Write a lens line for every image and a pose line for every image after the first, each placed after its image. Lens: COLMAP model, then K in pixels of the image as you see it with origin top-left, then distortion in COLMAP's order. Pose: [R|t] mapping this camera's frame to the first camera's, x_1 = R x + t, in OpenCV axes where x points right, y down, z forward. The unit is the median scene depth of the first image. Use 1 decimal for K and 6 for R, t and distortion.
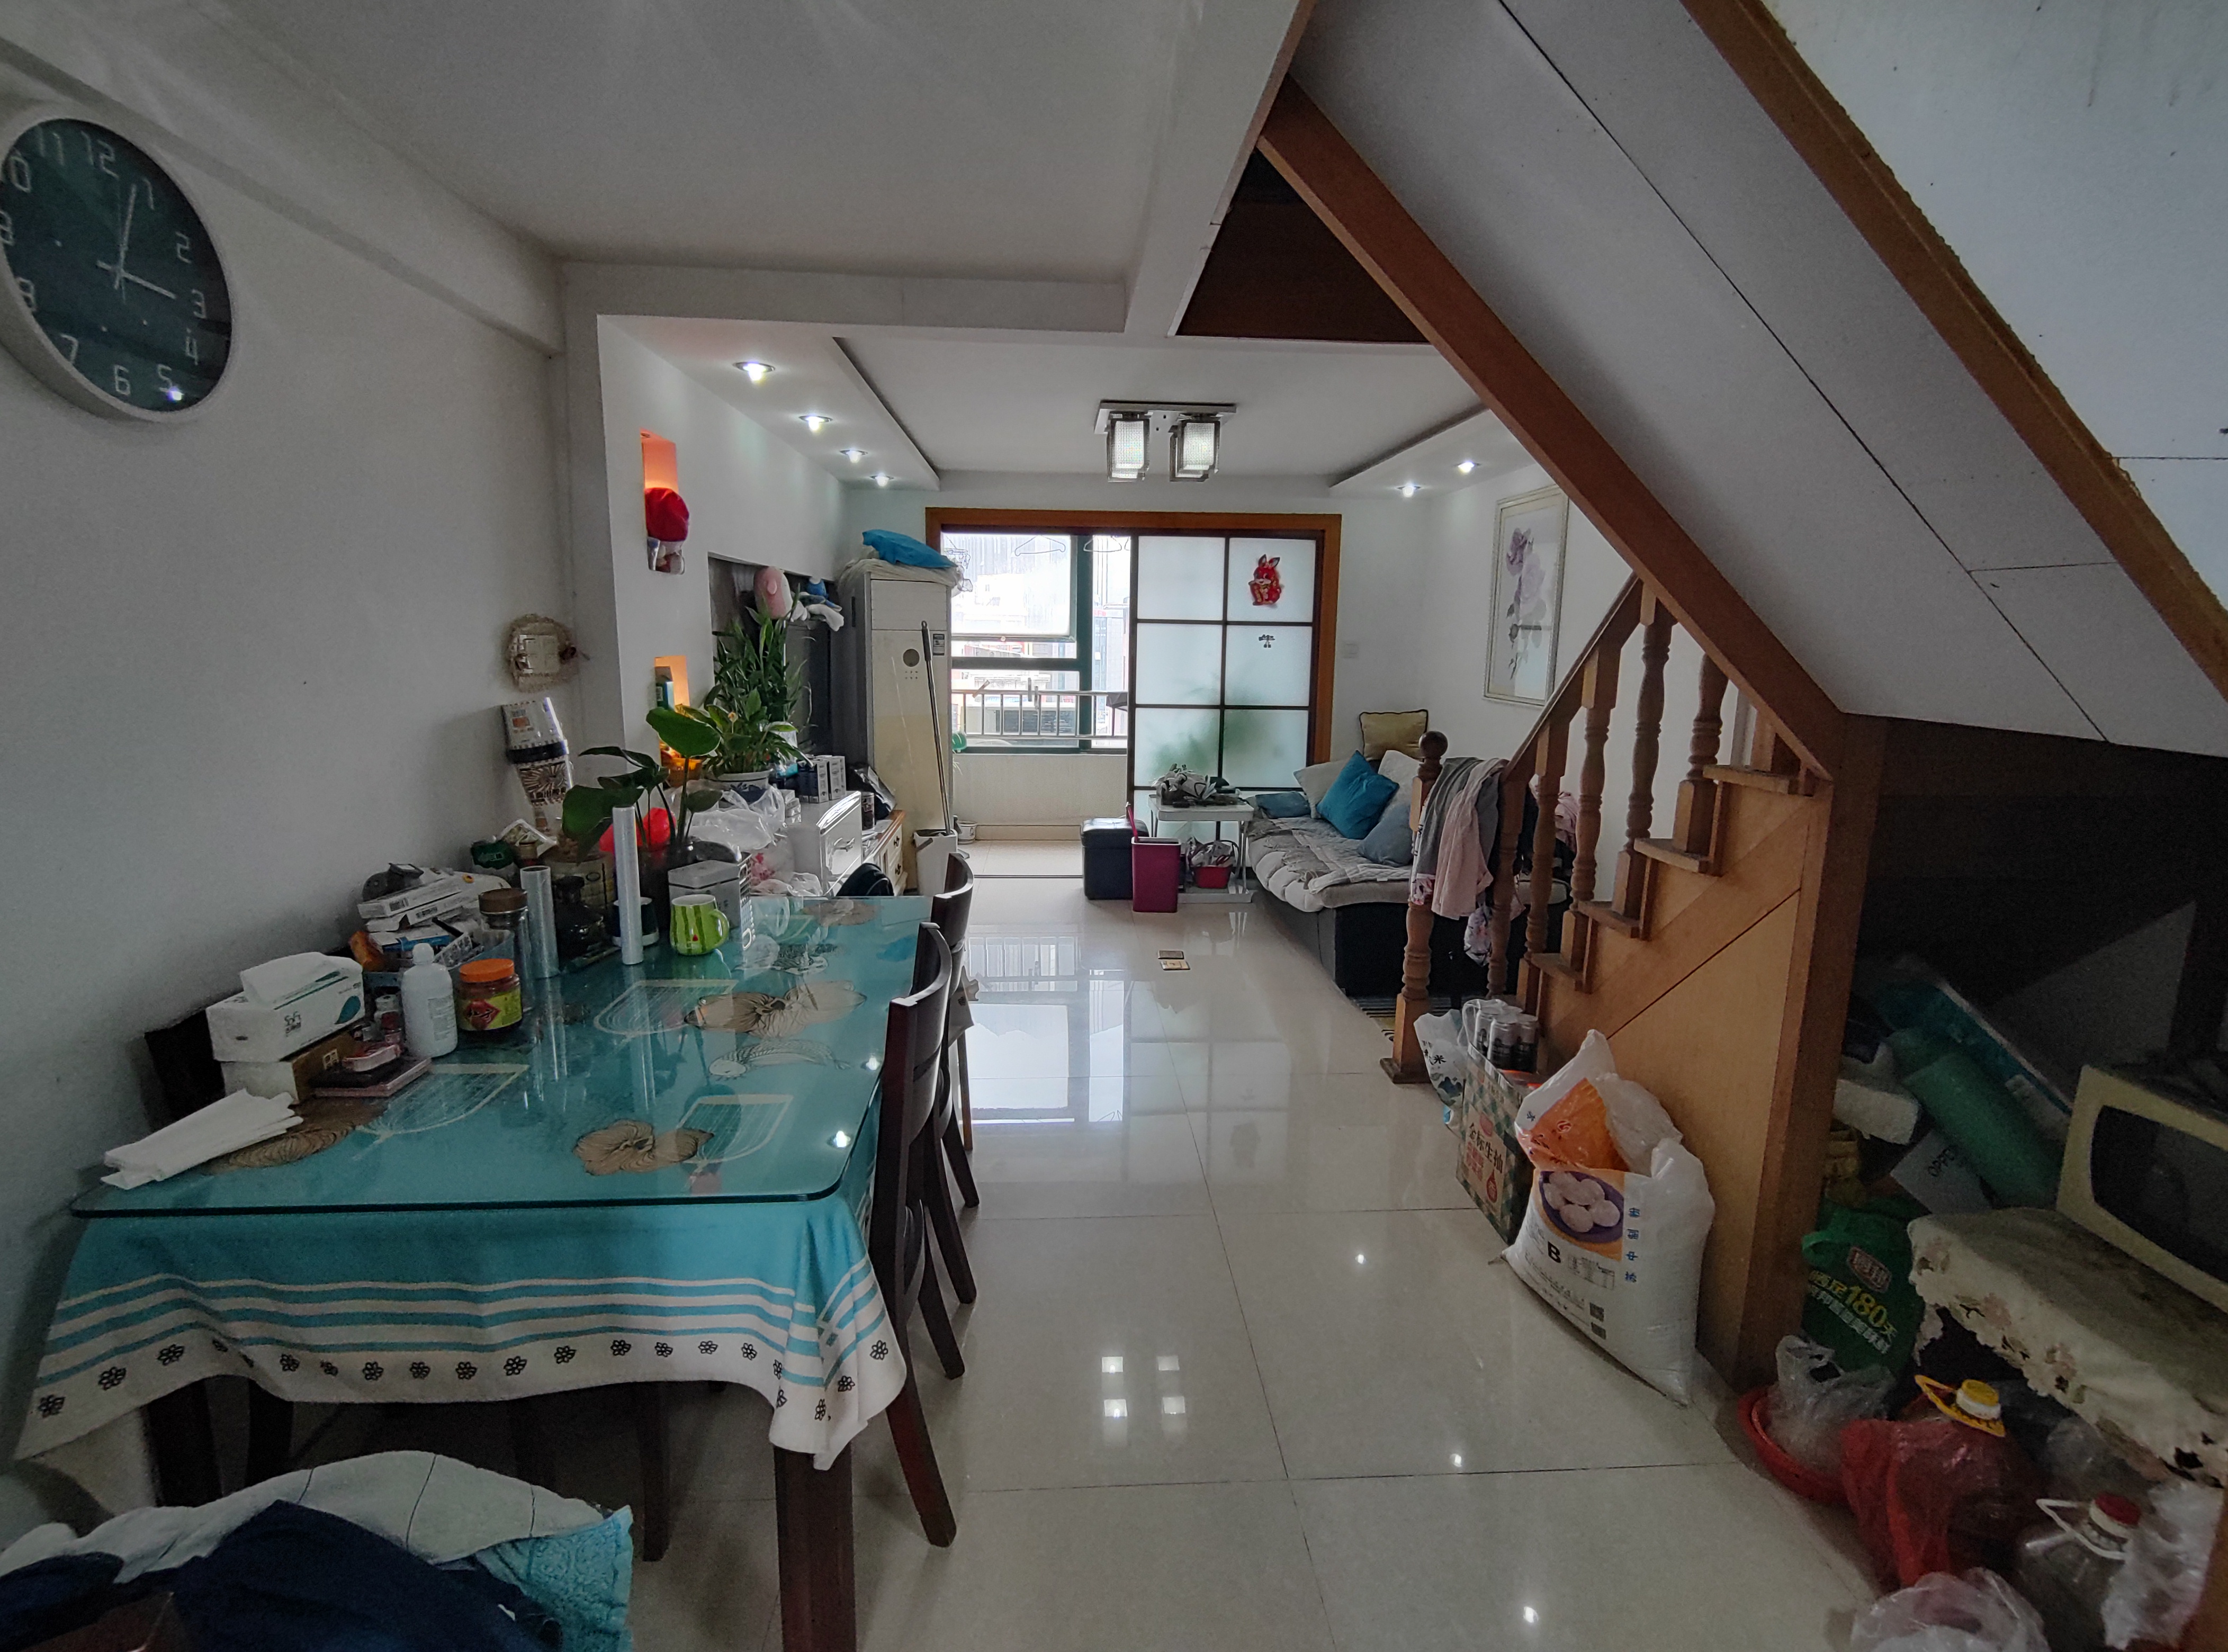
lens RADIAL K [[1065.1, 0, 1114.0], [0, 1065.1, 826.0], [0, 0, 1]] dist [-0.001051, -0.000058]
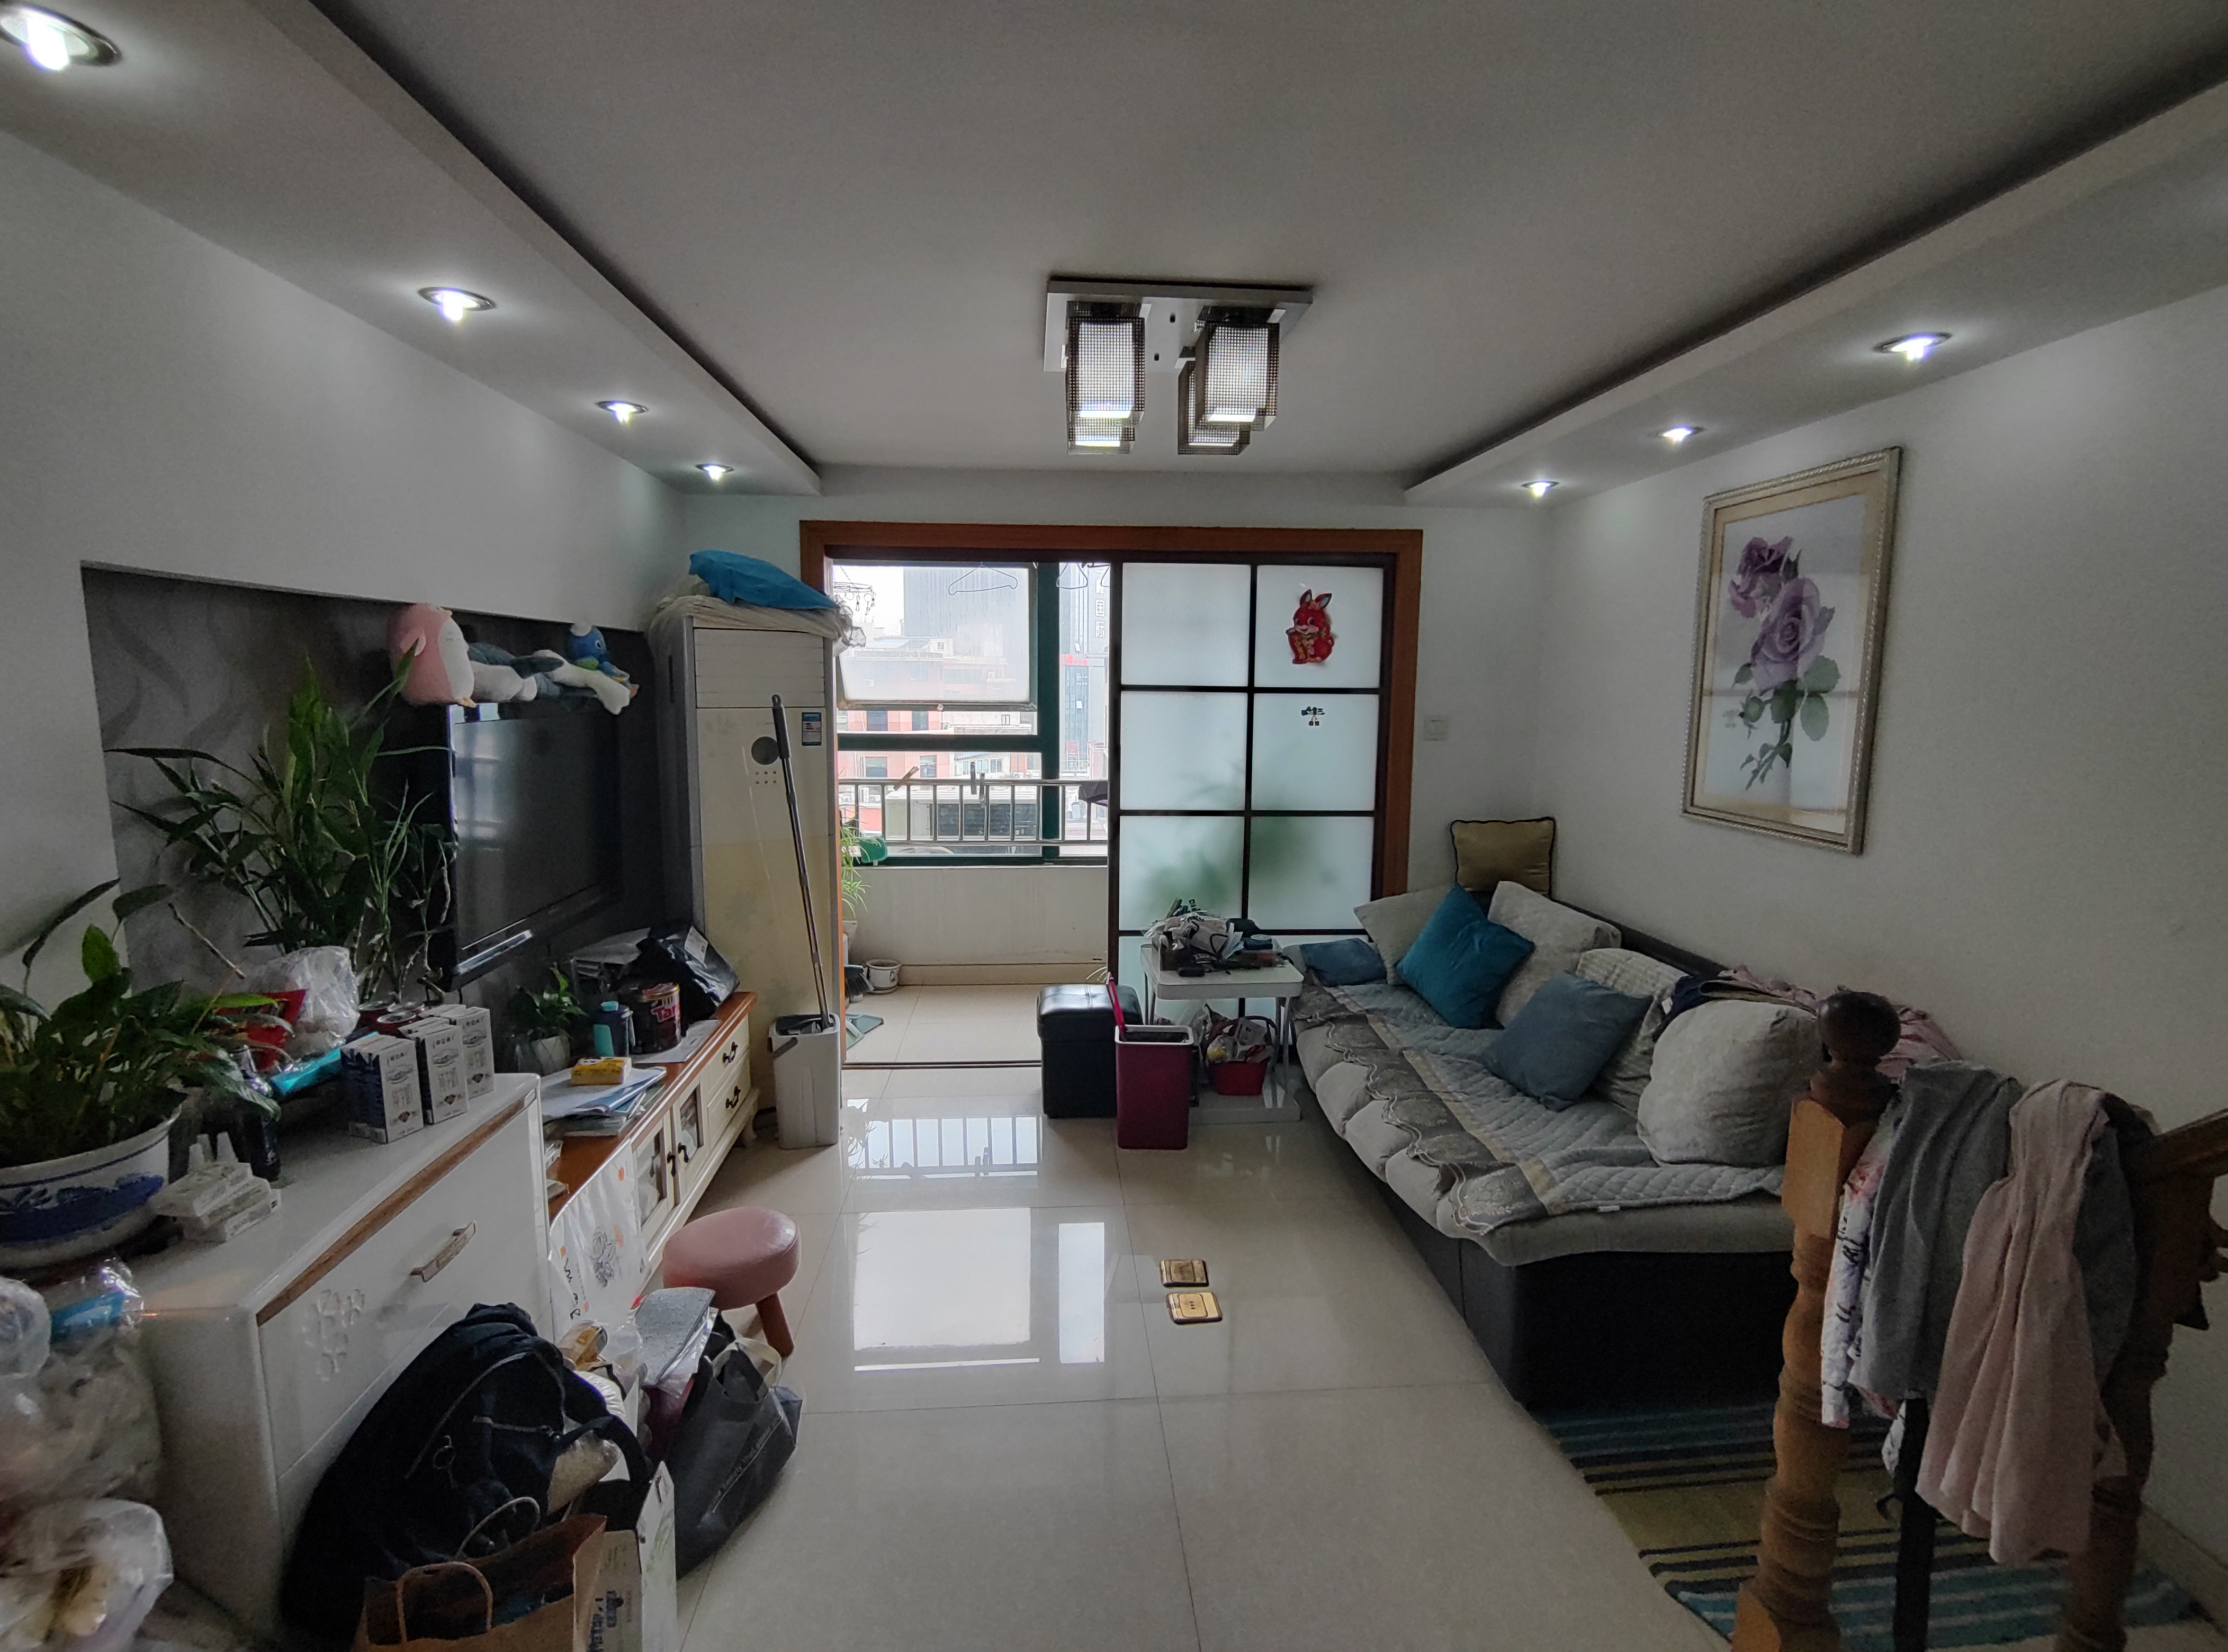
lens RADIAL K [[1065.1, 0, 1114.0], [0, 1065.1, 826.0], [0, 0, 1]] dist [-0.001051, -0.000058]
pose [[0.999836, -0.007415, 0.016522, 0.005593], [0.008135, 0.998999, -0.043976, -0.076397], [-0.016179, 0.044103, 0.998896, 0.334262]]
